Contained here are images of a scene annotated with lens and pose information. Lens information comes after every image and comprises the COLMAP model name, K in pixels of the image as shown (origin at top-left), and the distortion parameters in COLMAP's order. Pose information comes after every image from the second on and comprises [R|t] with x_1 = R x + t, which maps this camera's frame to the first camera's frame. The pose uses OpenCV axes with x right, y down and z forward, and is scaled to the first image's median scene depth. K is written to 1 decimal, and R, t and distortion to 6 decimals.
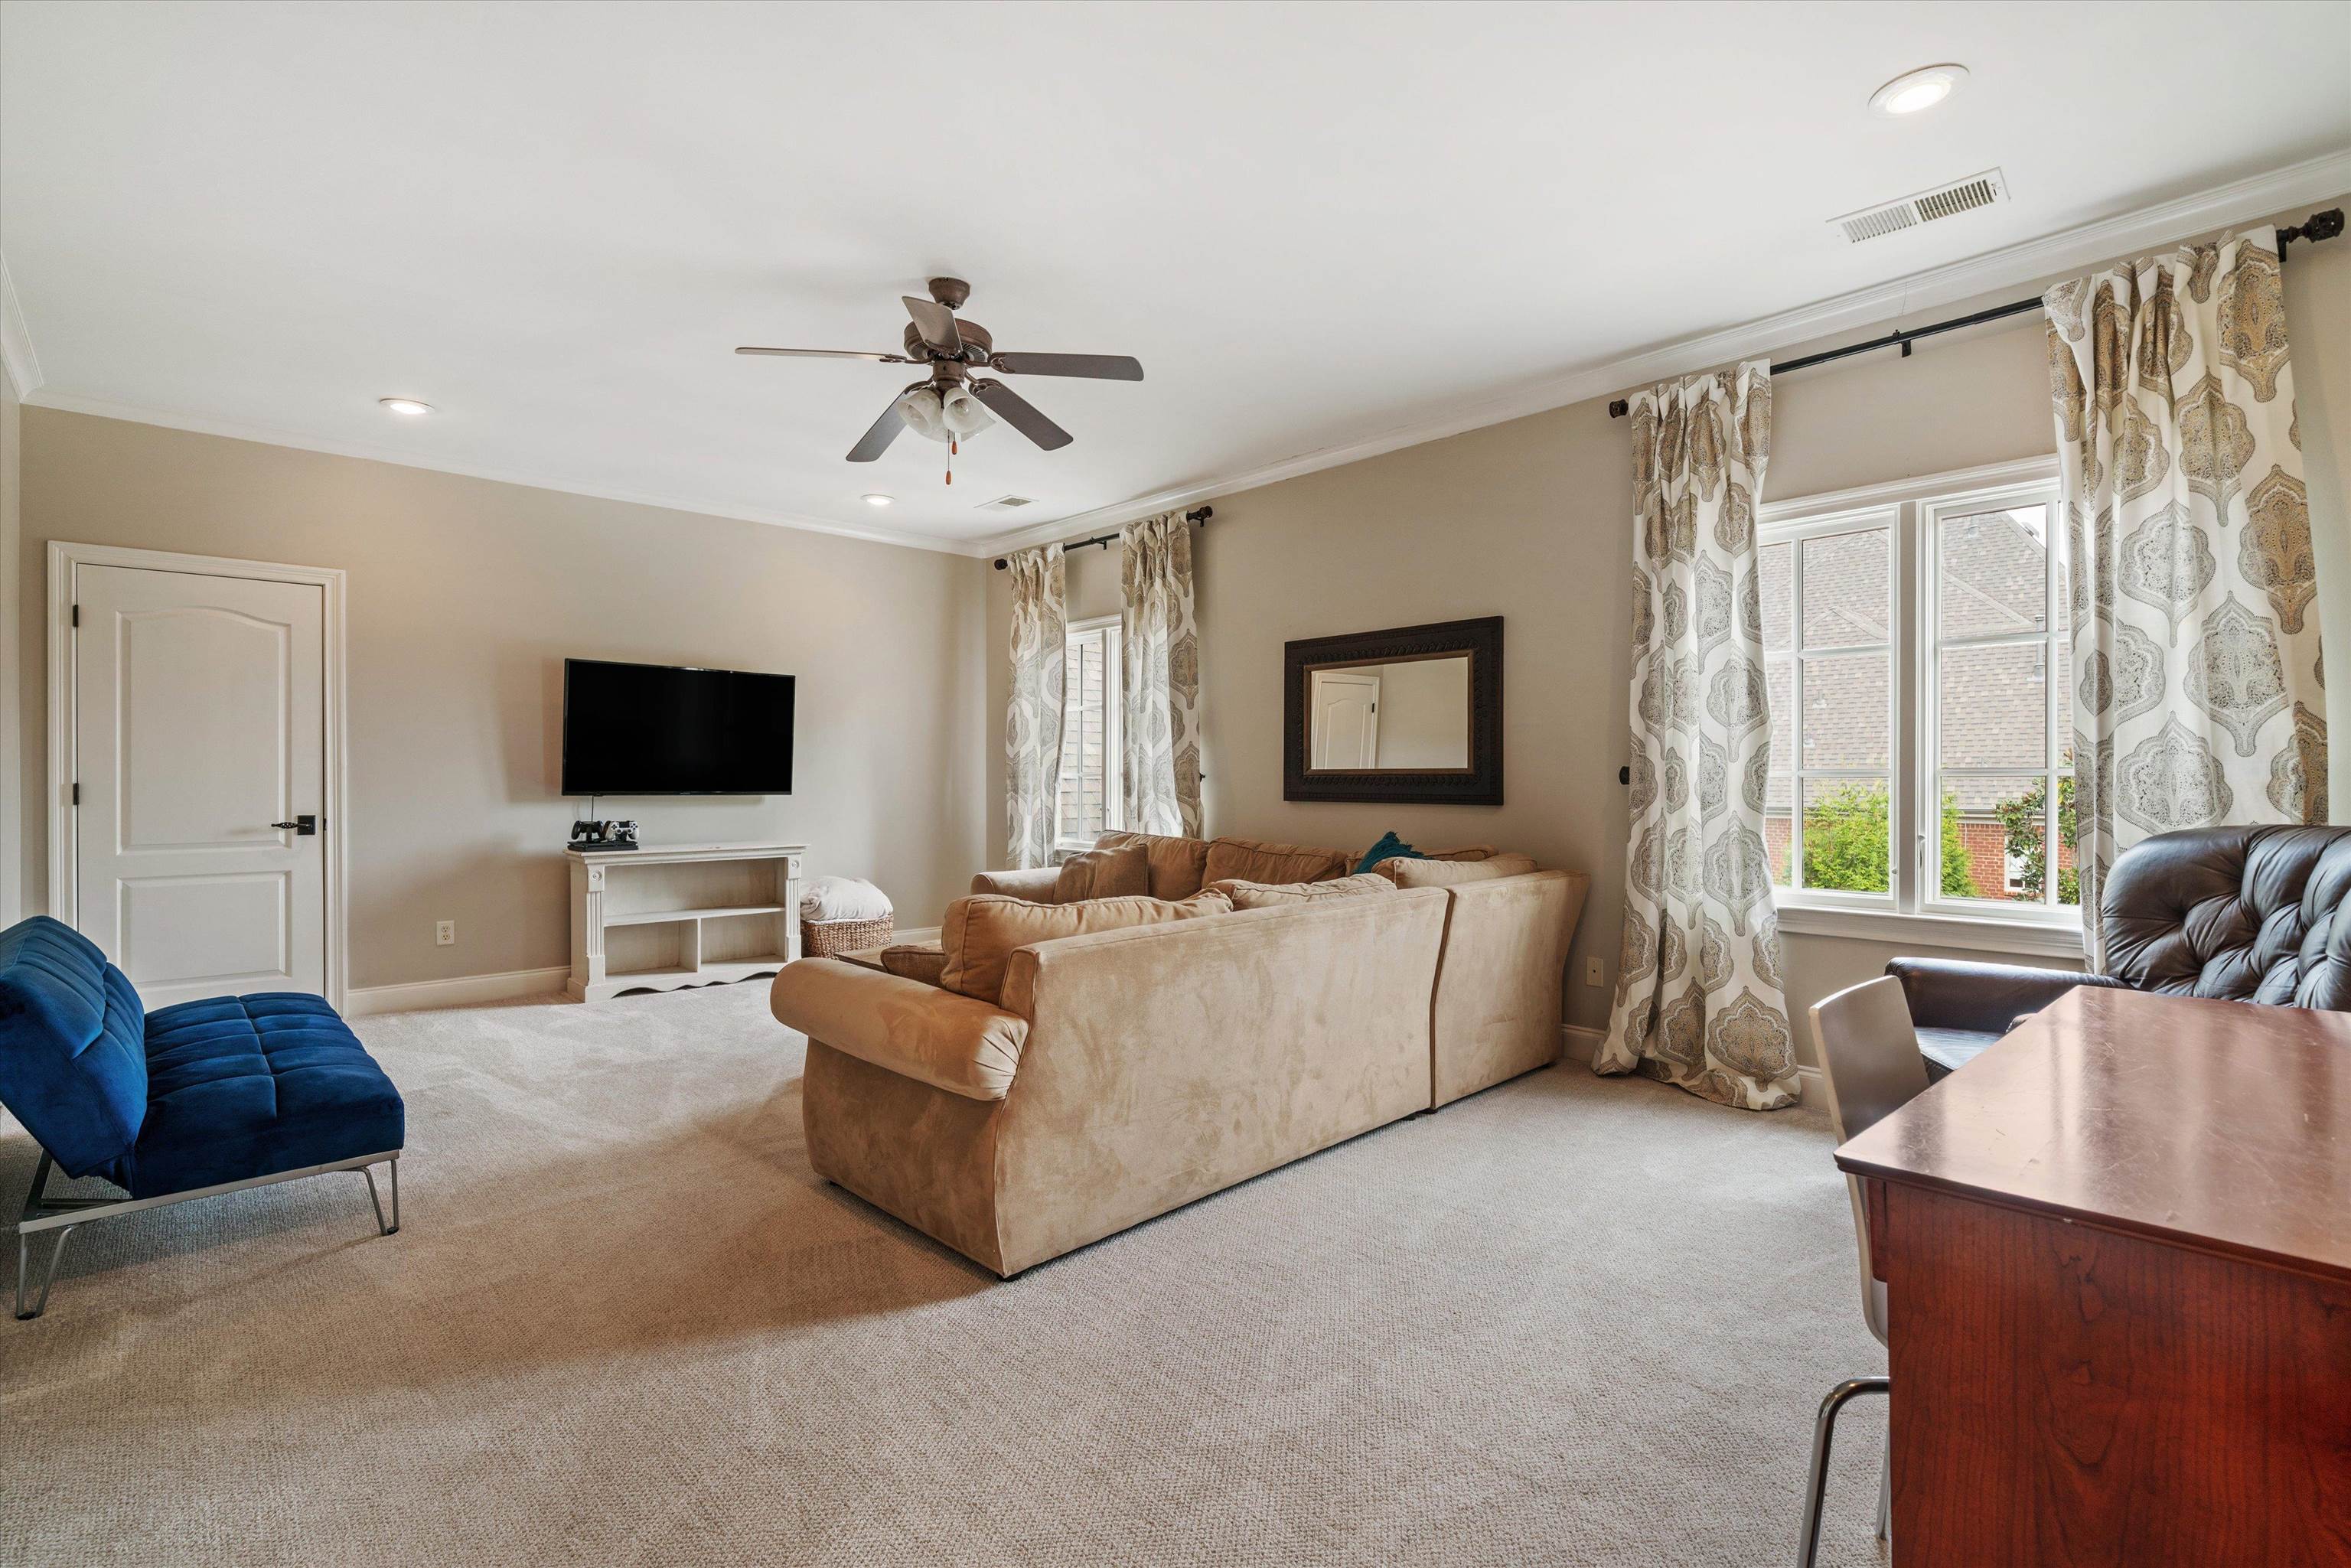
lens RADIAL K [[1104.1, 0, 1173.5], [0, 1104.1, 778.7], [0, 0, 1]] dist [0.004489, 0.001128]
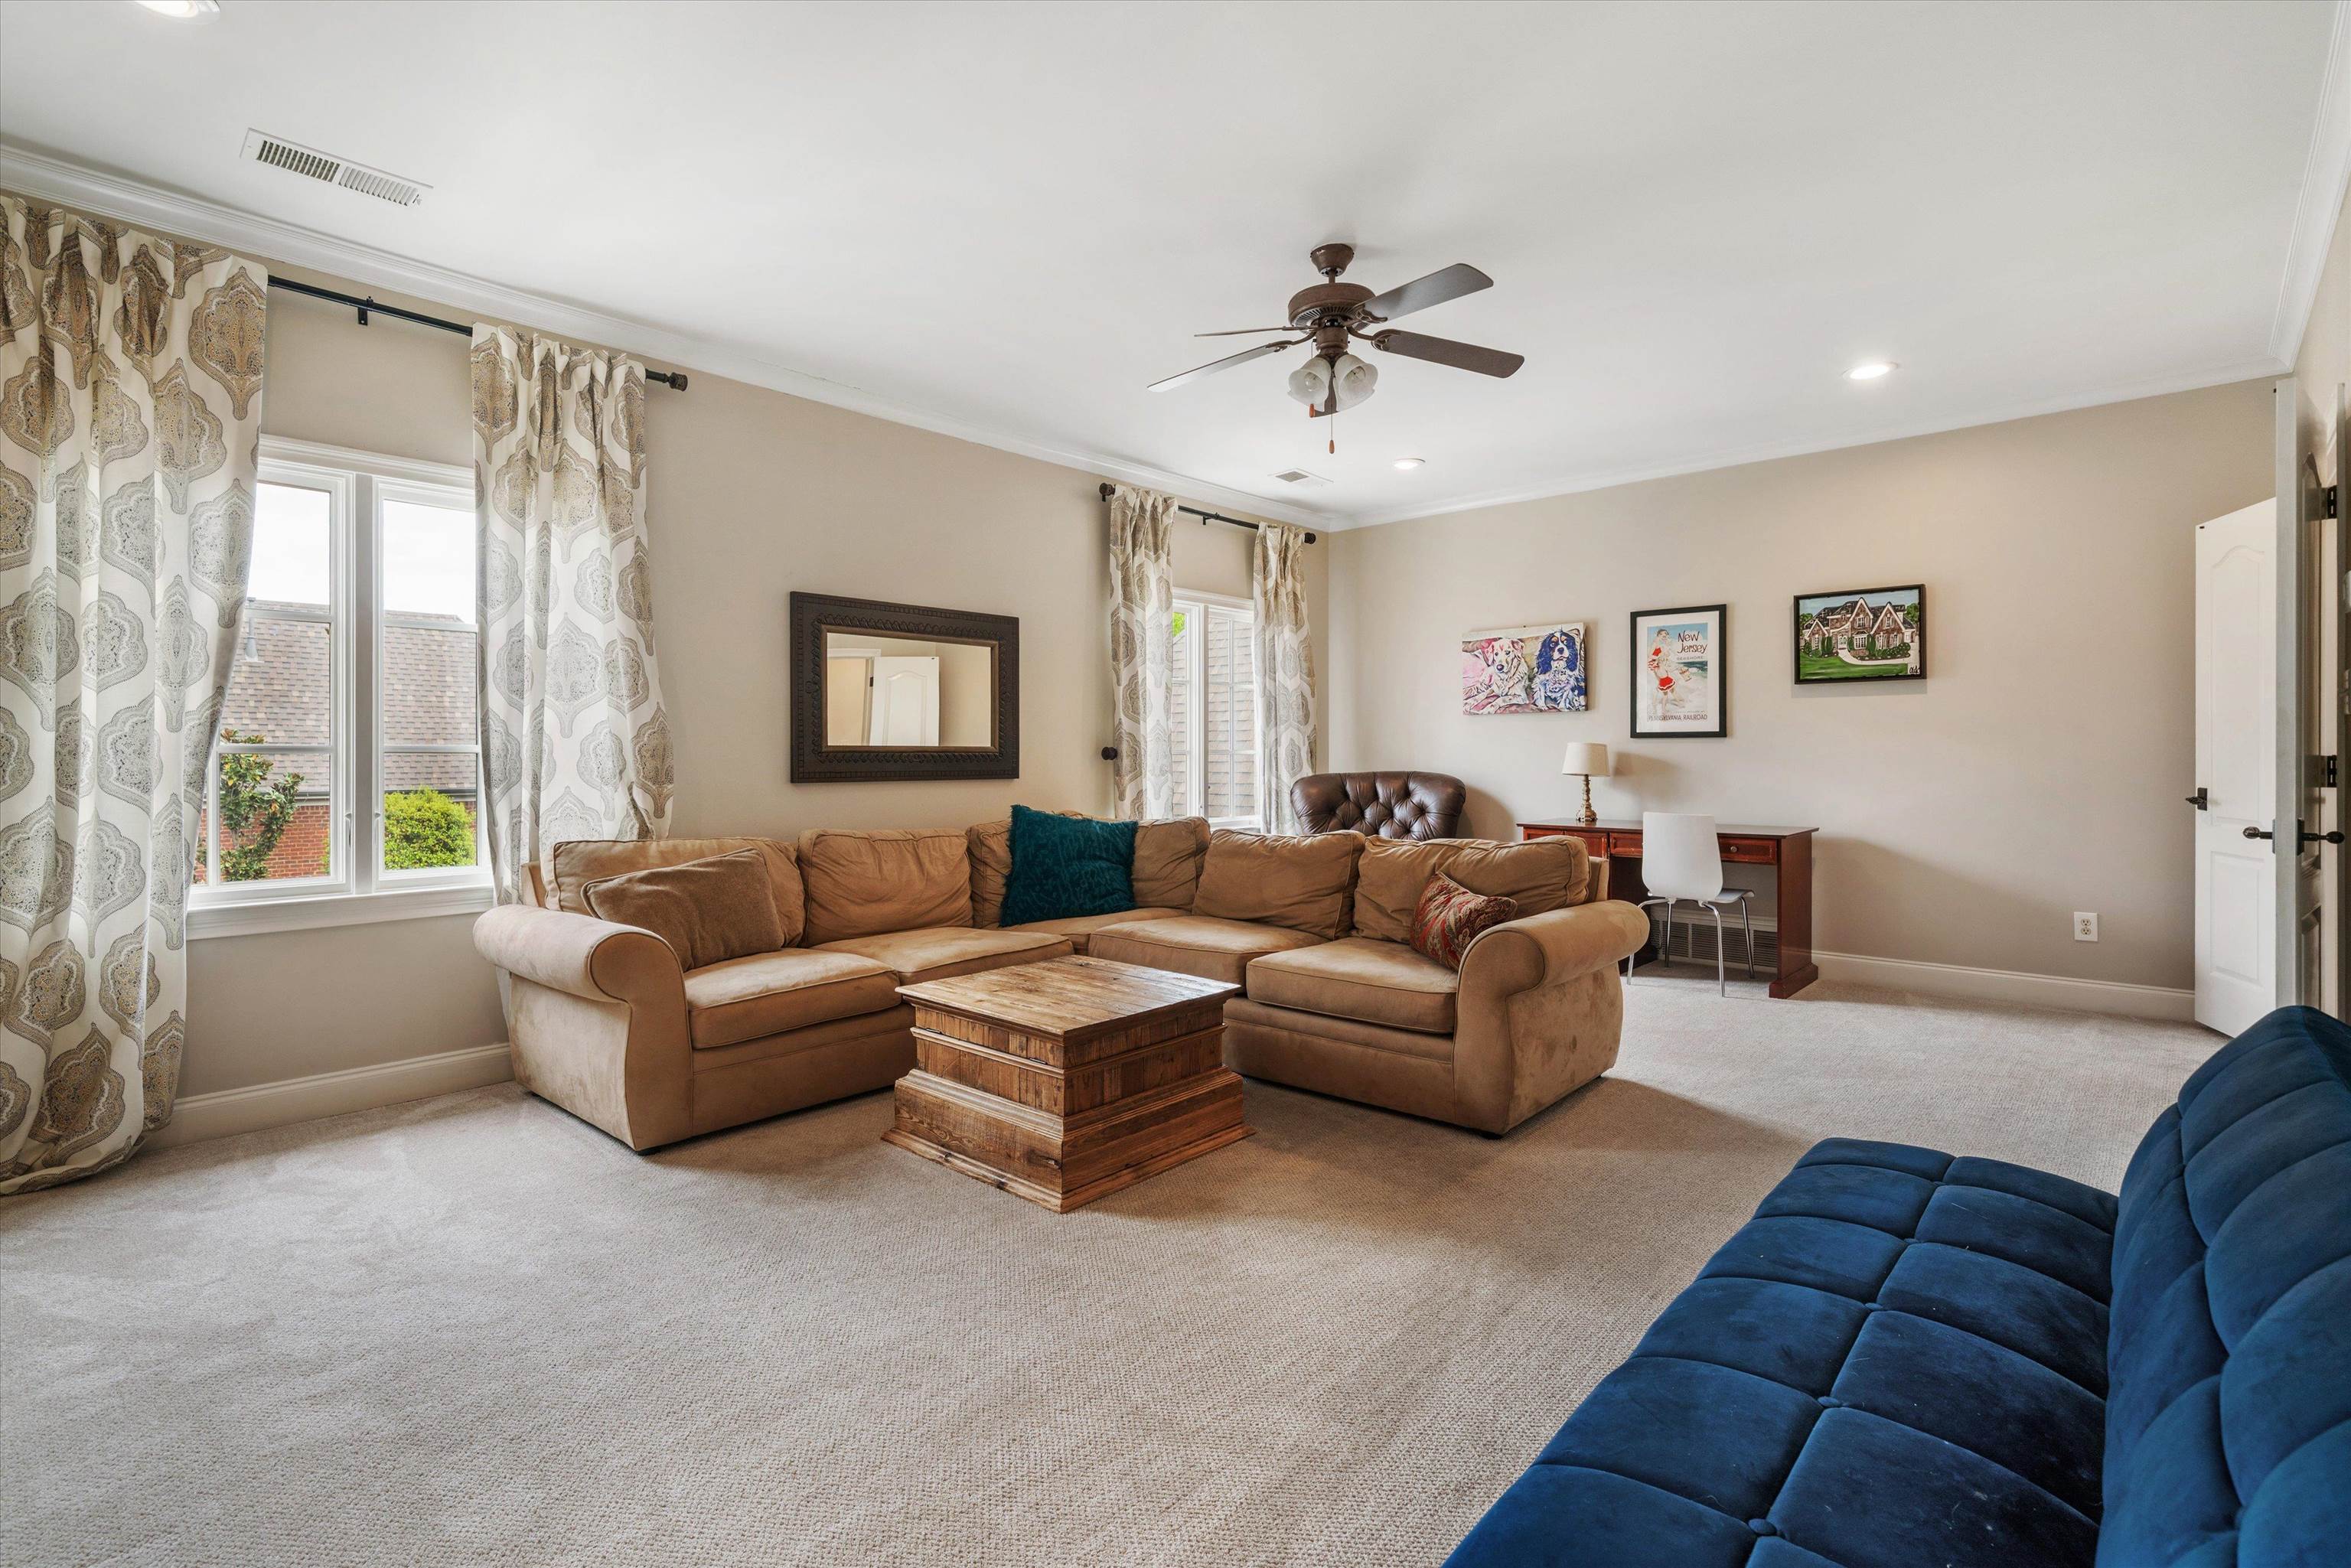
lens RADIAL K [[1104.1, 0, 1086.7], [0, 1104.1, 745.8], [0, 0, 1]] dist [0.004489, 0.001128]
pose [[-0.040661, 0.006700, 0.999151, -0.649007], [-0.006237, 0.999956, -0.006959, -0.002740], [-0.999154, -0.006515, -0.040617, 0.716432]]
